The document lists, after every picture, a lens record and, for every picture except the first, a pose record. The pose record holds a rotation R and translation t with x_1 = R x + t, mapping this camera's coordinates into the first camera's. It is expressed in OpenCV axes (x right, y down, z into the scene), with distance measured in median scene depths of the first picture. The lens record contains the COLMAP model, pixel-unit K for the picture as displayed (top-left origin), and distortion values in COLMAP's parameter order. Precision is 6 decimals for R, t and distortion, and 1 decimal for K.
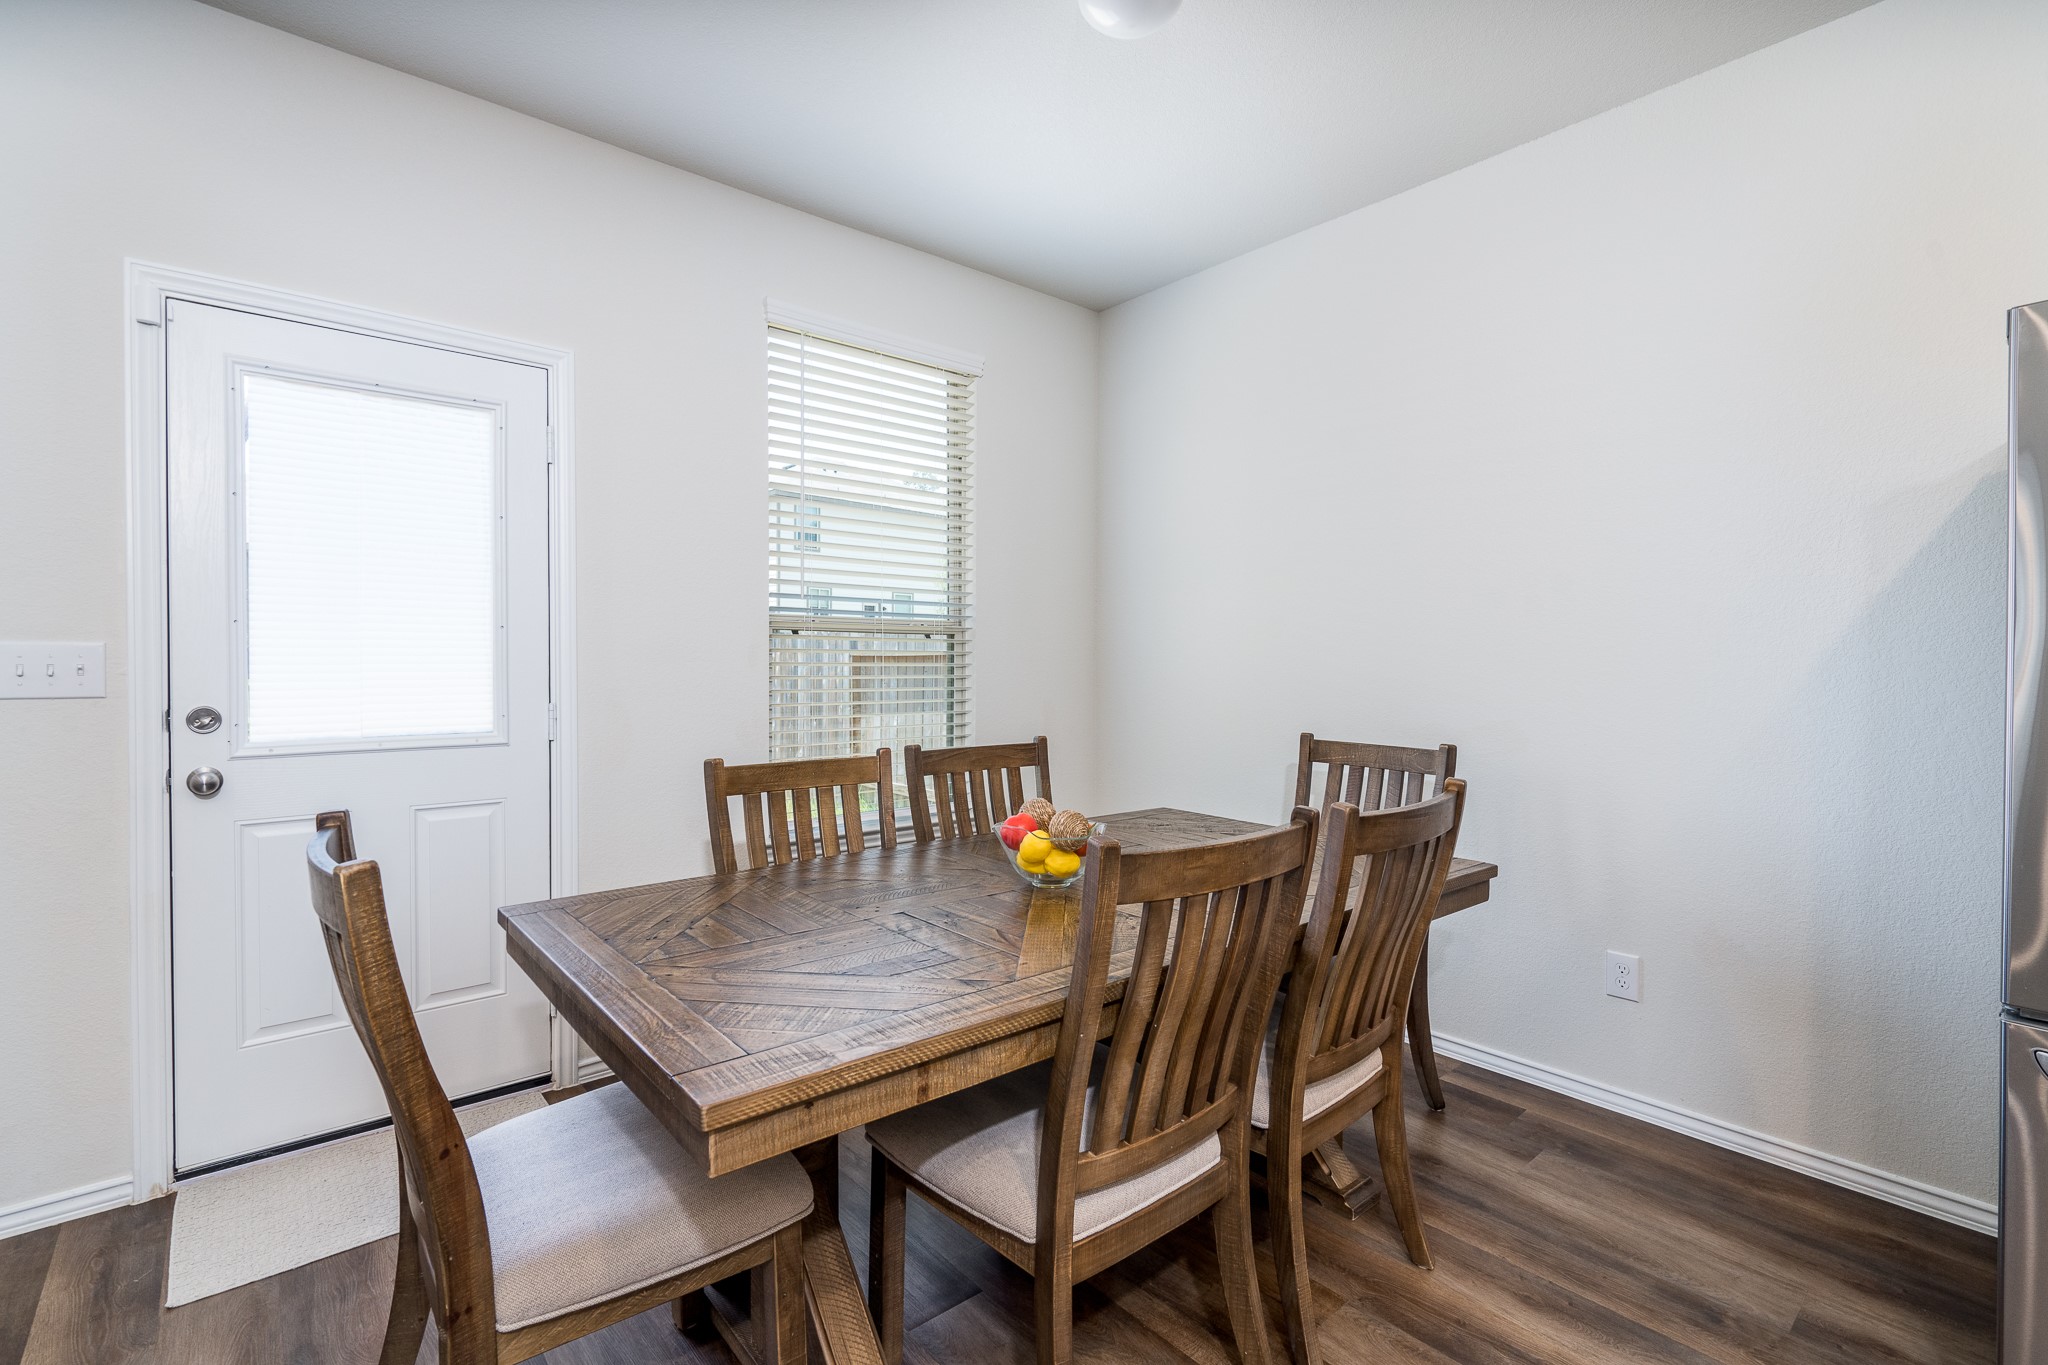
lens RADIAL K [[929.4, 0, 1010.5], [0, 929.4, 678.3], [0, 0, 1]] dist [-0.002660, 0.000019]
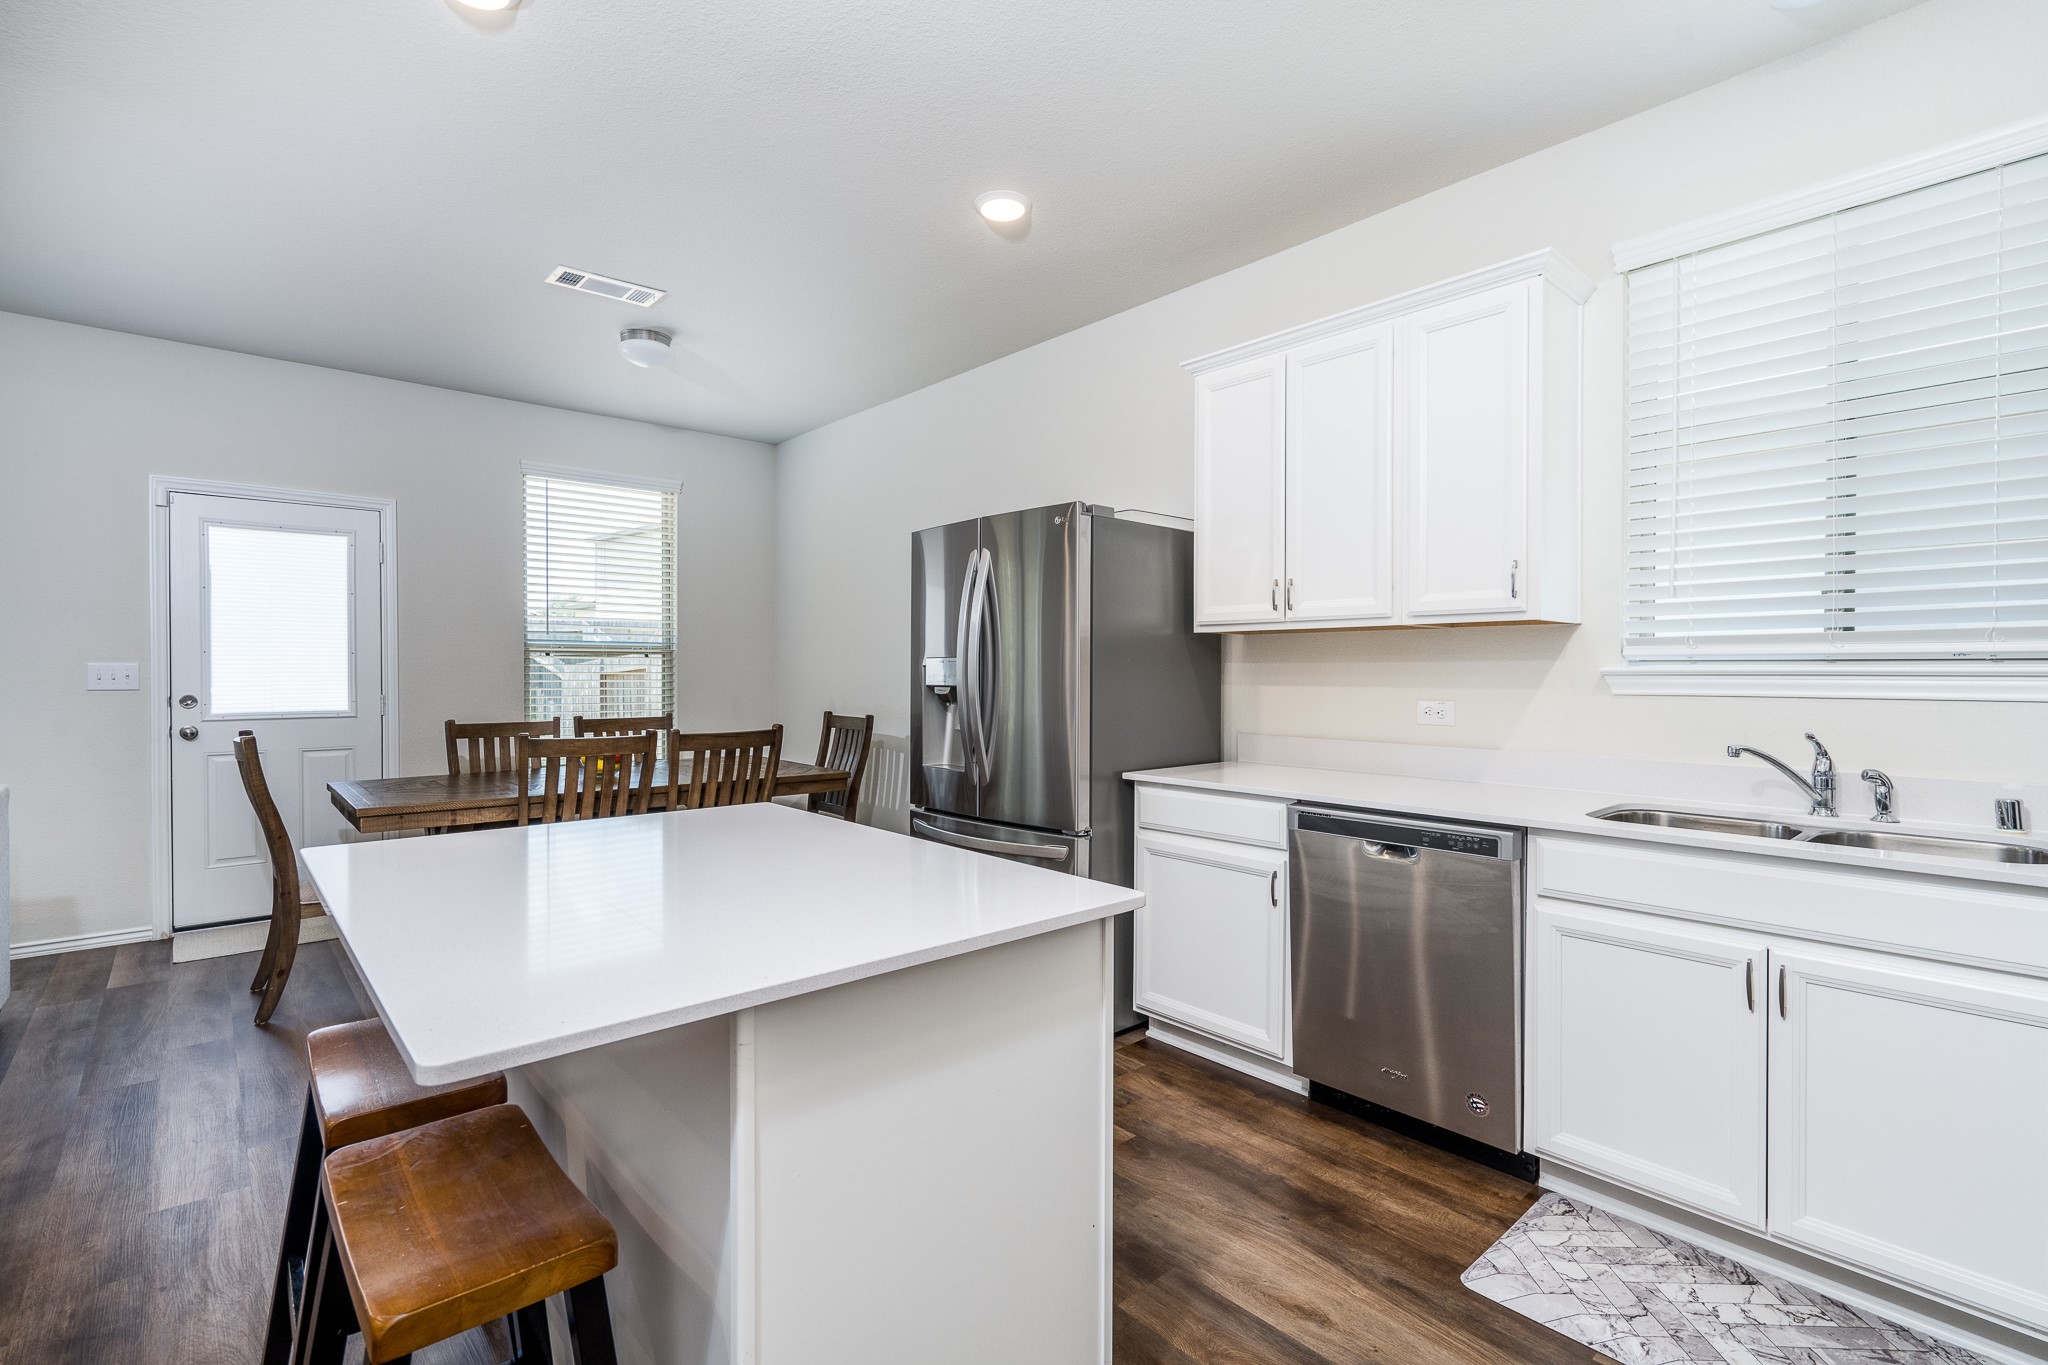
lens RADIAL K [[929.4, 0, 1026.6], [0, 929.4, 685.6], [0, 0, 1]] dist [-0.002660, 0.000019]
pose [[0.999422, -0.005314, 0.033591, 0.871668], [0.005553, 0.999960, -0.007029, 0.034598], [-0.033552, 0.007211, 0.999411, -1.061215]]
